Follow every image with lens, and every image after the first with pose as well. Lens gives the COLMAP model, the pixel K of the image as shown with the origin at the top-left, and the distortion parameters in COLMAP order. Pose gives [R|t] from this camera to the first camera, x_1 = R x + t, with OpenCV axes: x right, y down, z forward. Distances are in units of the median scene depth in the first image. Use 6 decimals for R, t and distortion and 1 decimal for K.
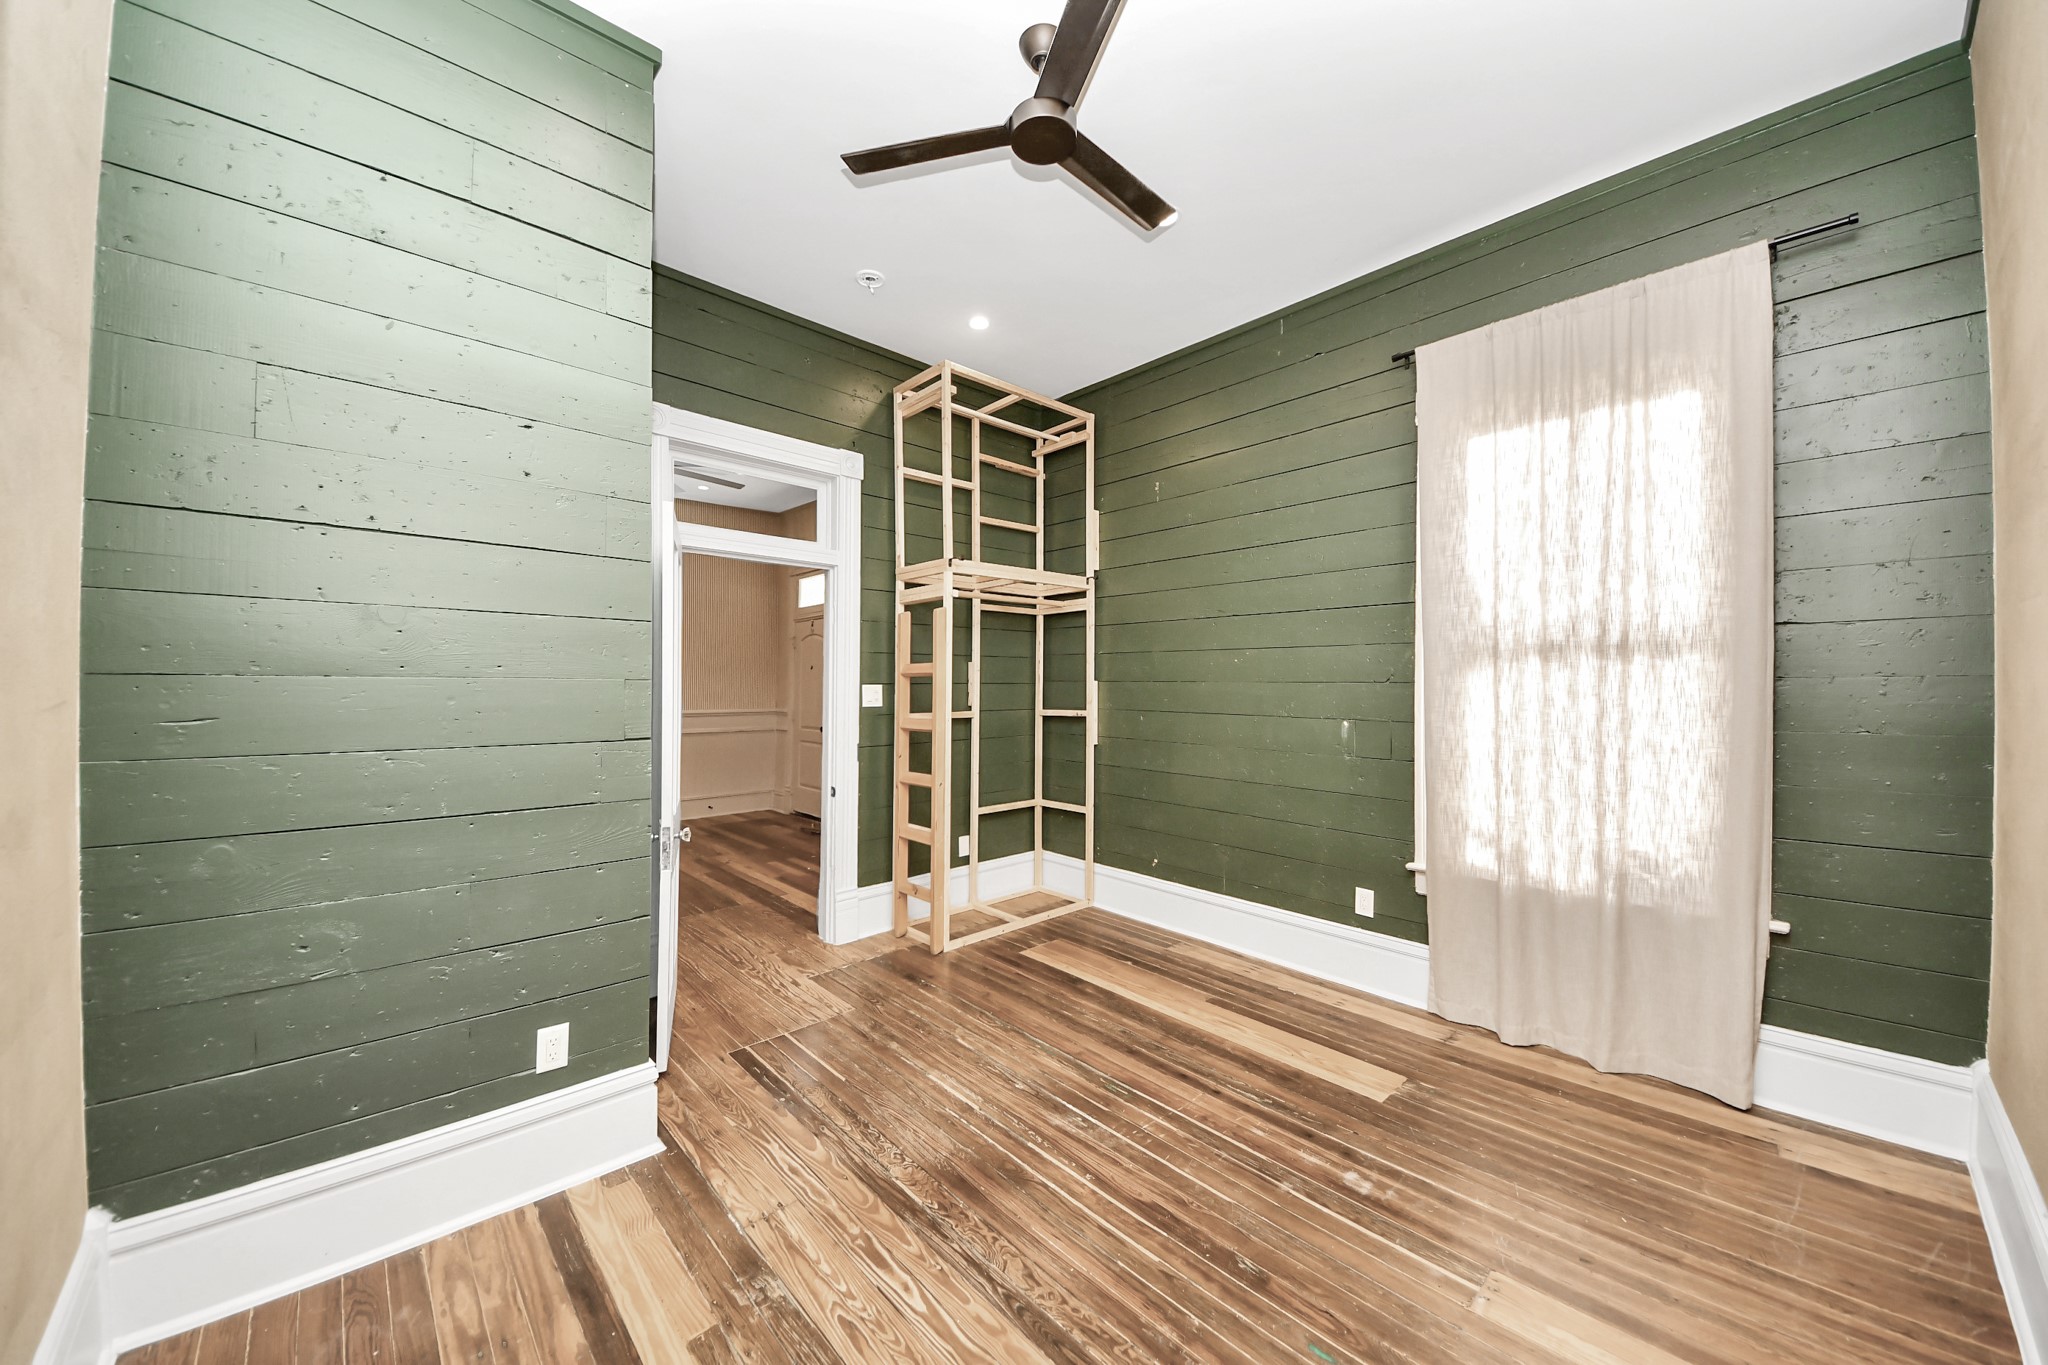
lens RADIAL K [[733.4, 0, 1024.0], [0, 733.4, 682.5], [0, 0, 1]] dist [-0.001186, -0.000423]
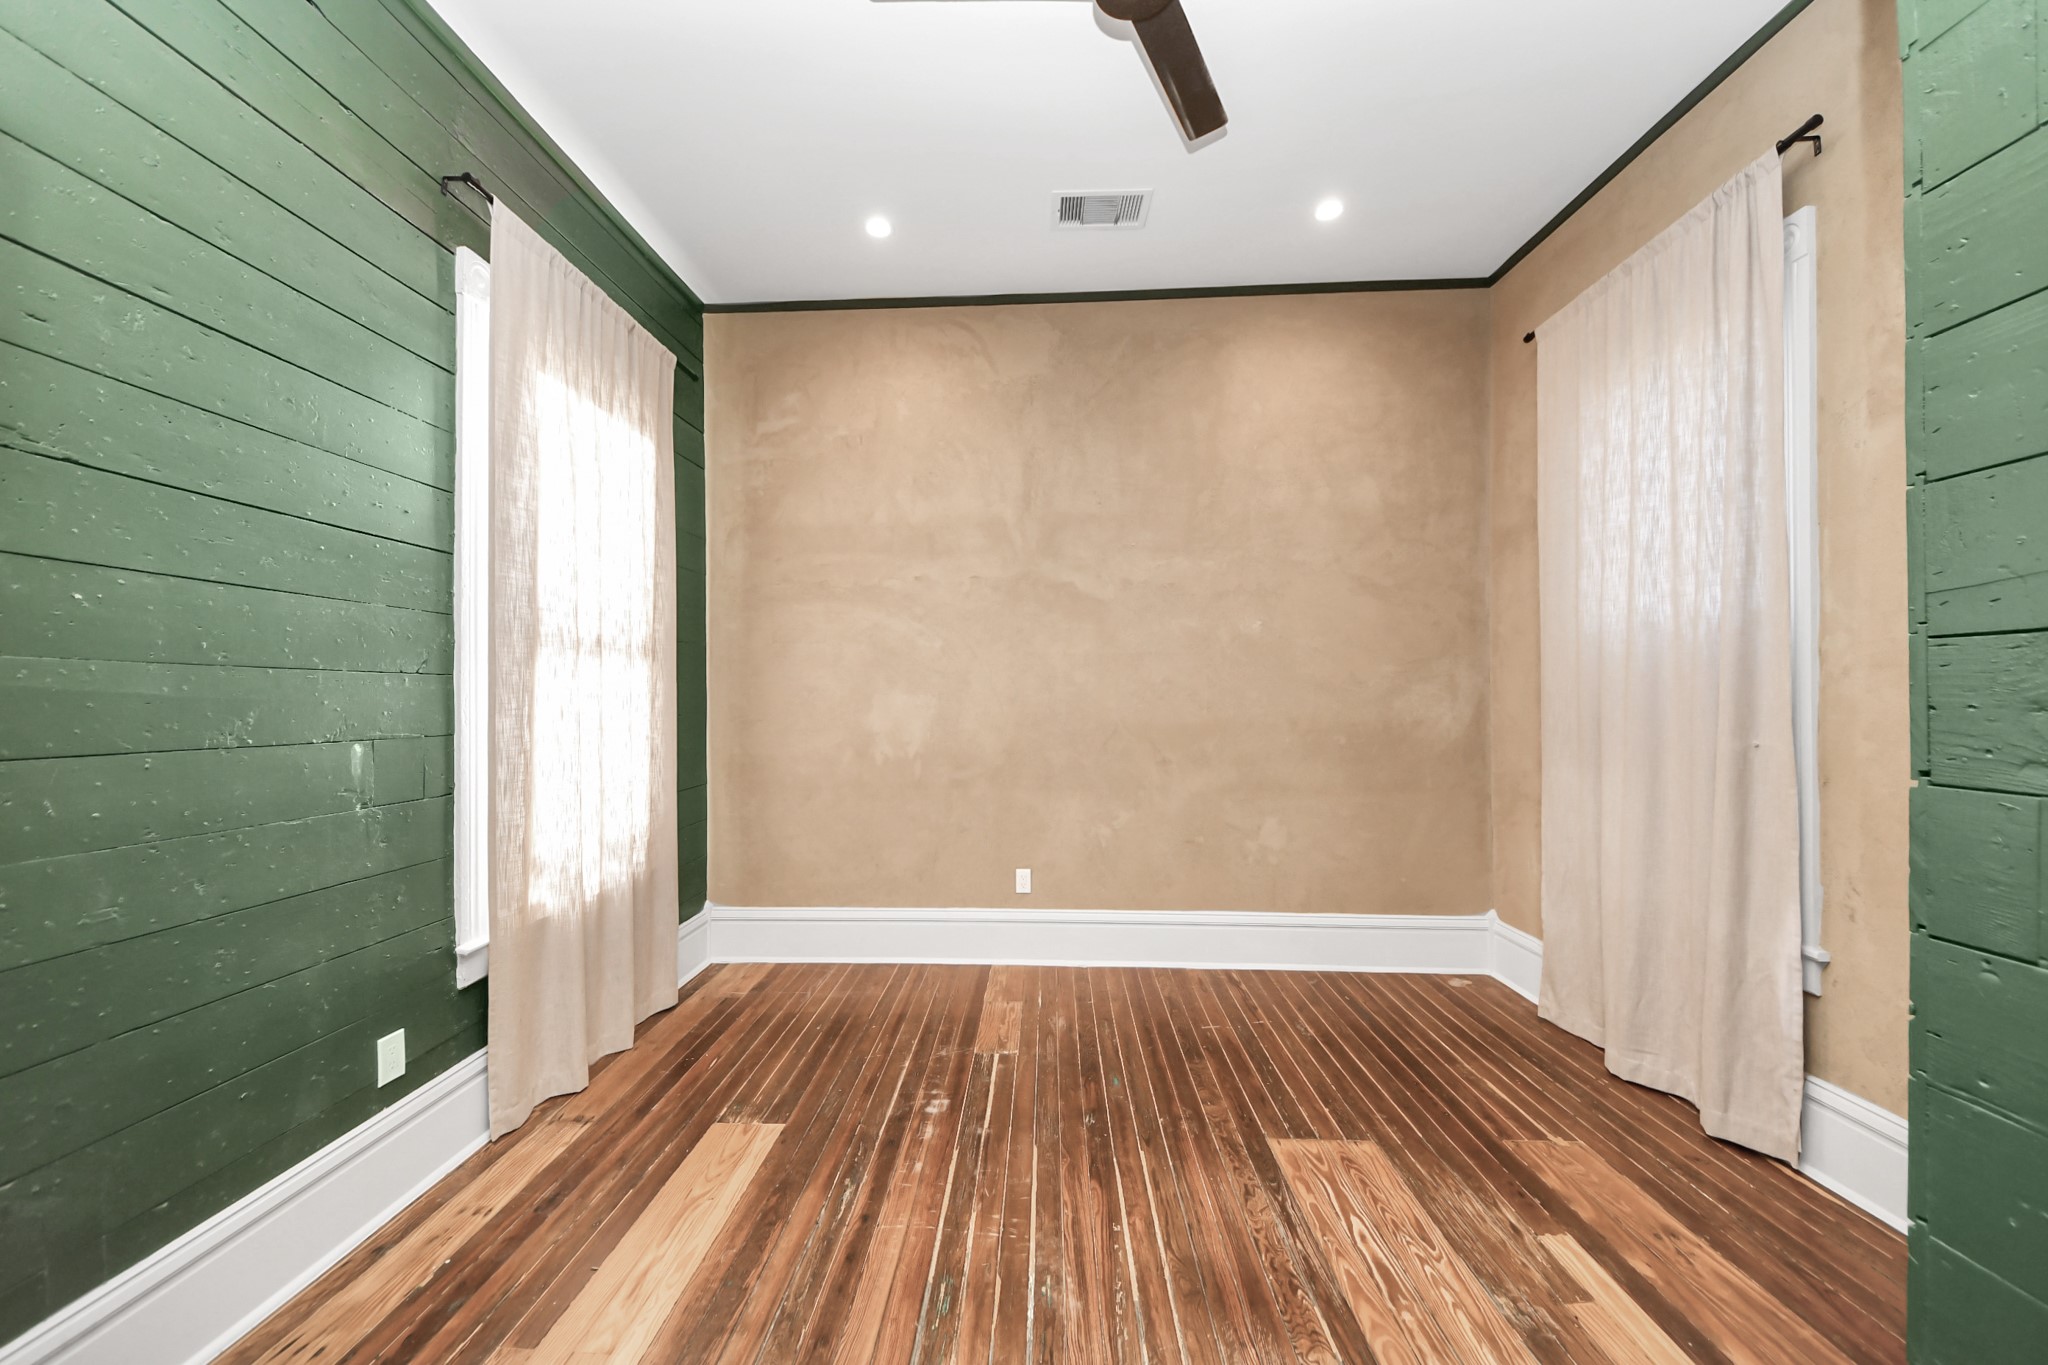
lens RADIAL K [[733.4, 0, 1024.0], [0, 733.4, 682.5], [0, 0, 1]] dist [-0.001186, -0.000423]
pose [[-0.699940, 0.008550, 0.714150, -0.449185], [-0.000457, 0.999923, -0.012419, 0.022401], [-0.714201, -0.009019, -0.699882, 1.620693]]
